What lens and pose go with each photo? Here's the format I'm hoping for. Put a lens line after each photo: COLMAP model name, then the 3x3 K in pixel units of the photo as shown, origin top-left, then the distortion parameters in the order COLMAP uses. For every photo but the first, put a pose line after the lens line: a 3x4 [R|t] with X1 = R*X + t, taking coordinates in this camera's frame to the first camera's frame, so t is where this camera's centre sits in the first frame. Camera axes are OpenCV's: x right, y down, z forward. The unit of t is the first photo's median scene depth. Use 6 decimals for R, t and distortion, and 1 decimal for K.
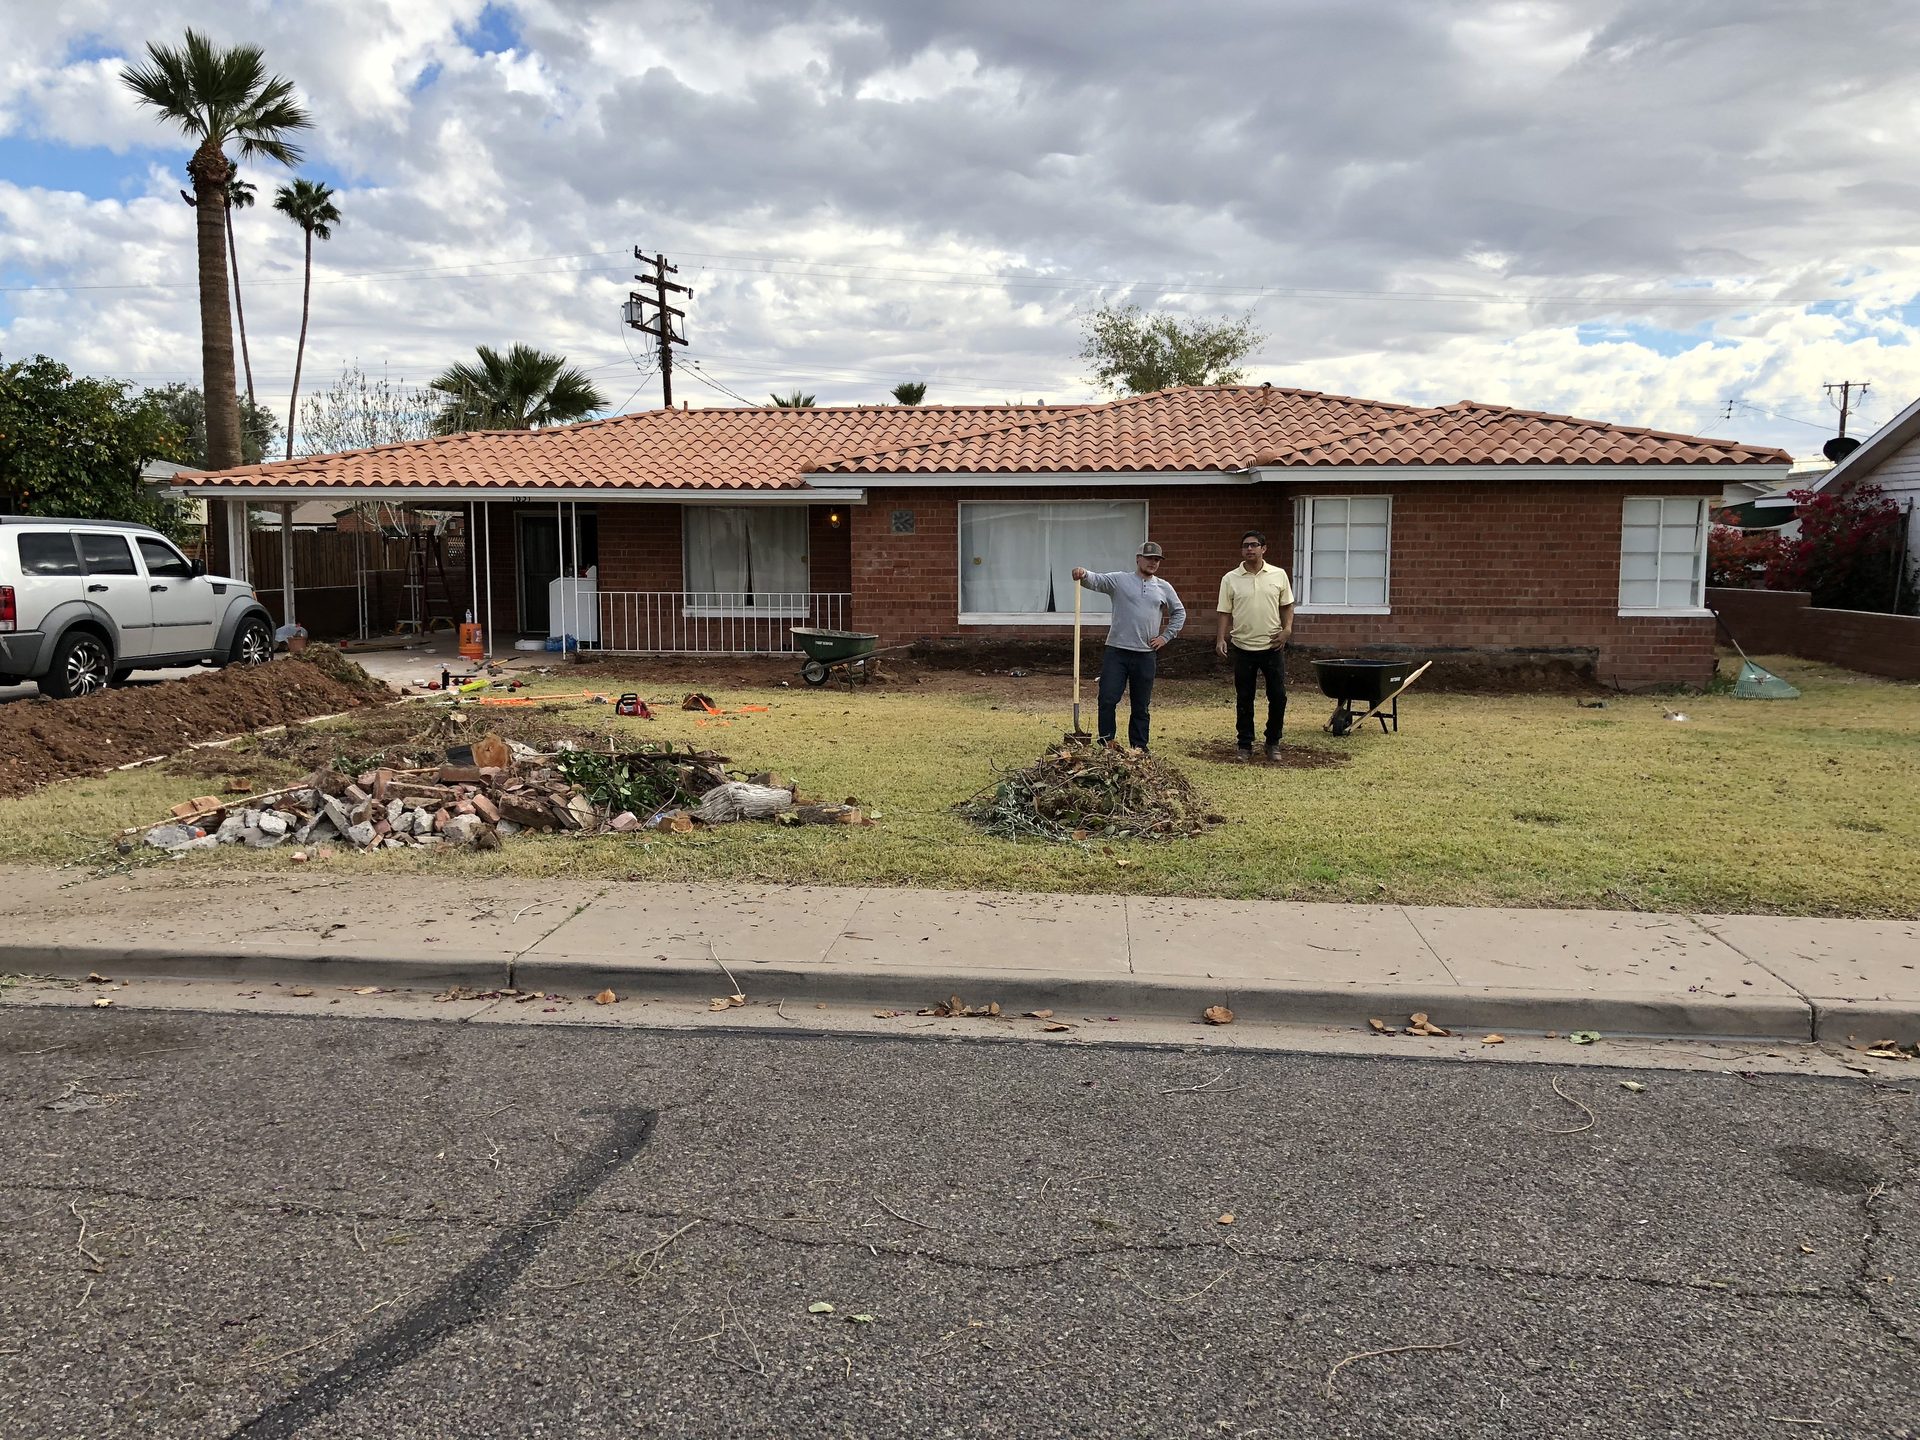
lens RADIAL K [[1613.4, 0, 960.0], [0, 1613.4, 720.0], [0, 0, 1]] dist [0.016377, 0.004253]
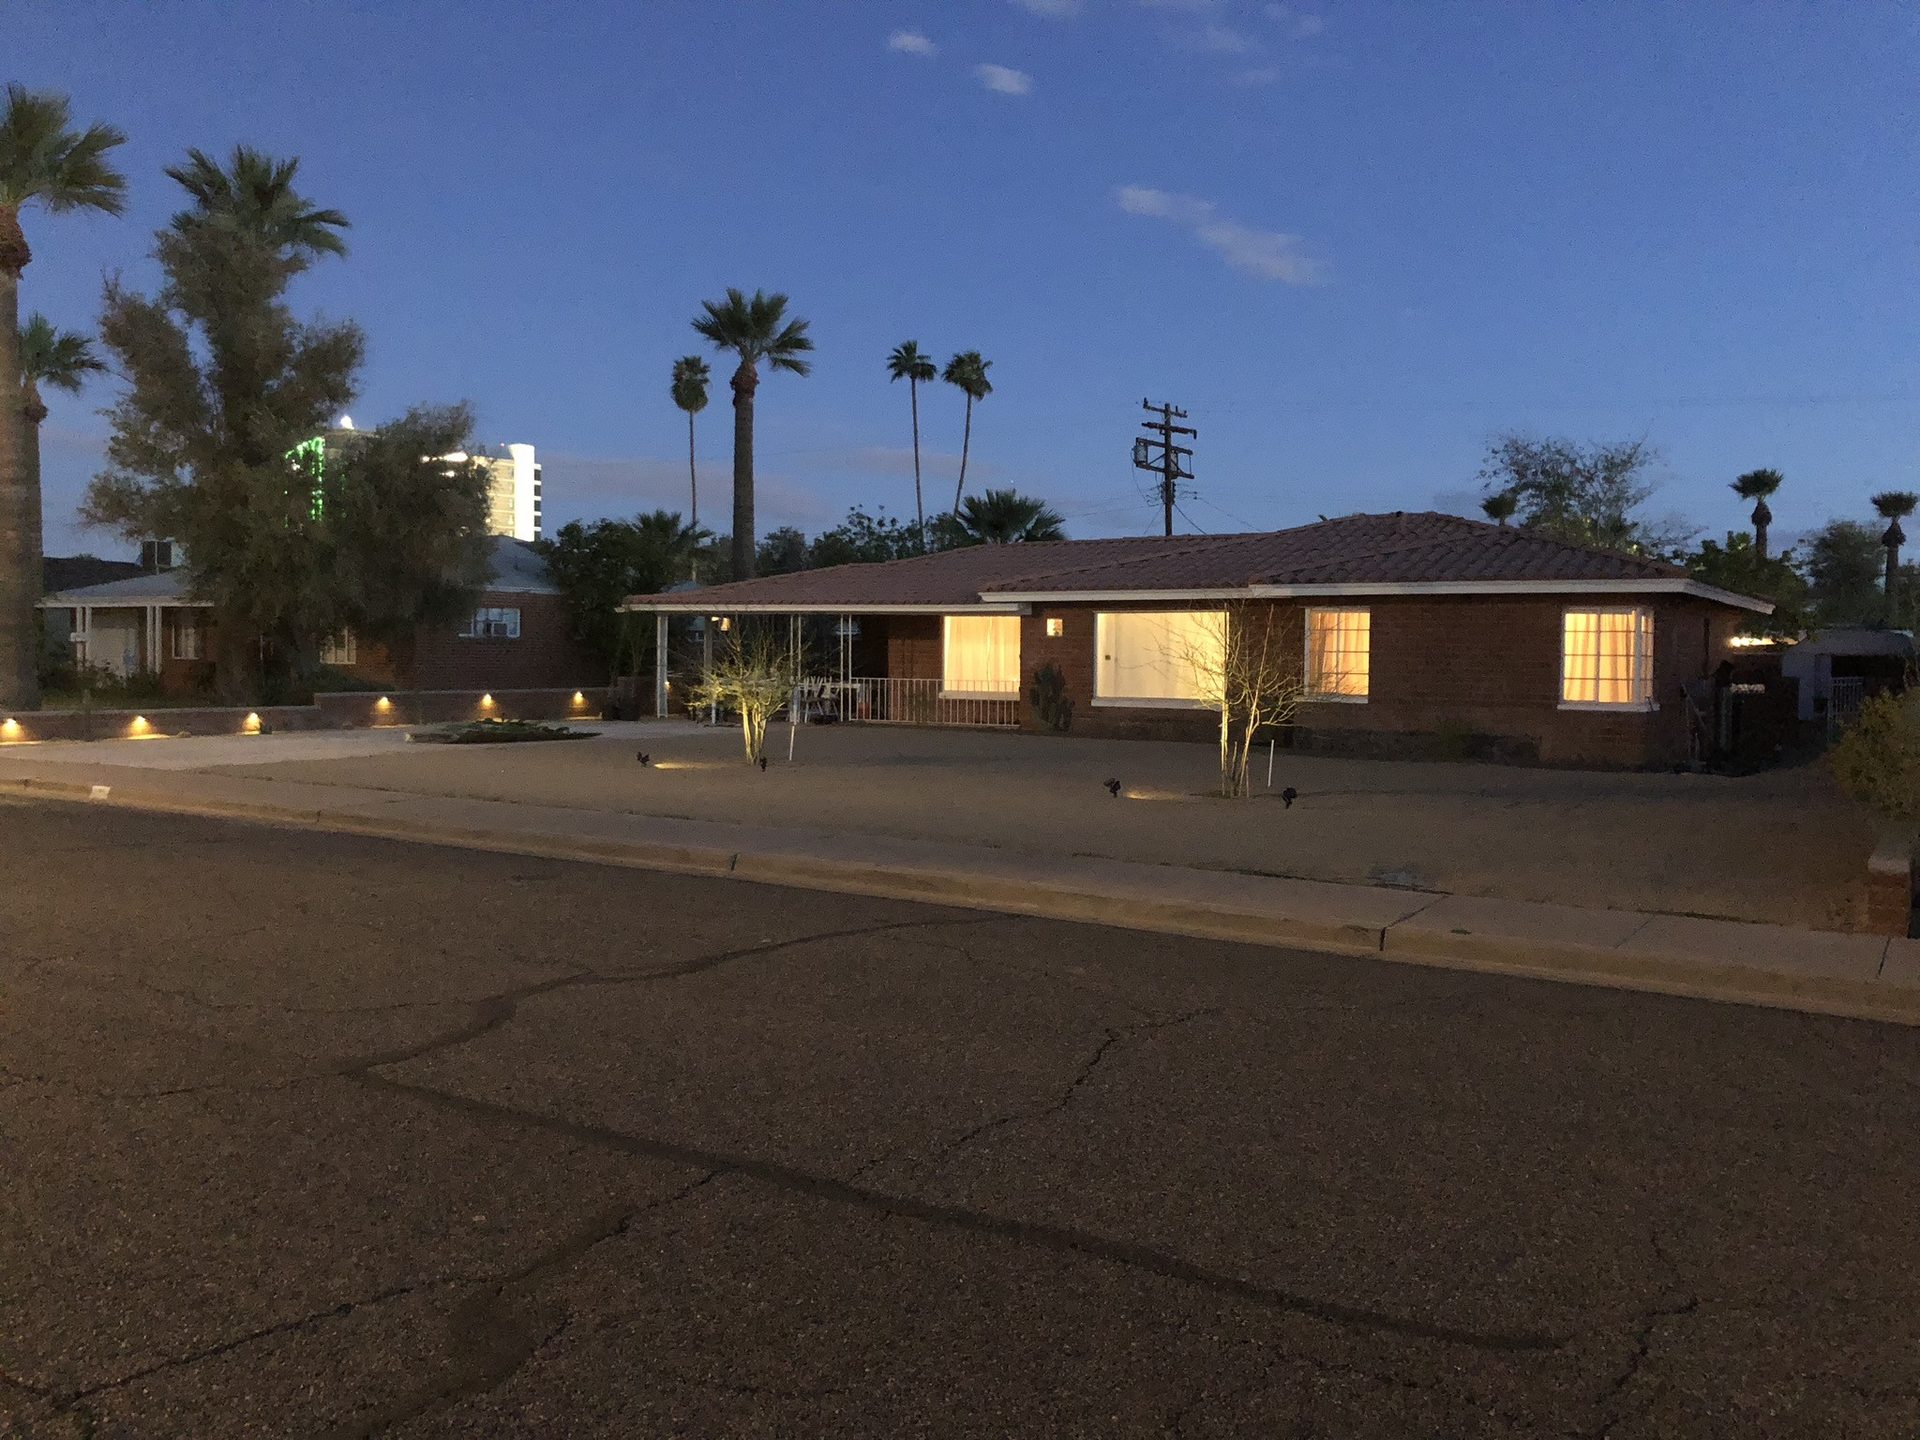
lens RADIAL K [[1586.7, 0, 958.5], [0, 1586.7, 777.1], [0, 0, 1]] dist [-0.006356, 0.005368]
pose [[0.891566, 0.045226, -0.450627, 0.483587], [-0.059749, 0.998050, -0.018047, 0.028225], [0.448932, 0.043014, 0.892530, -0.192256]]
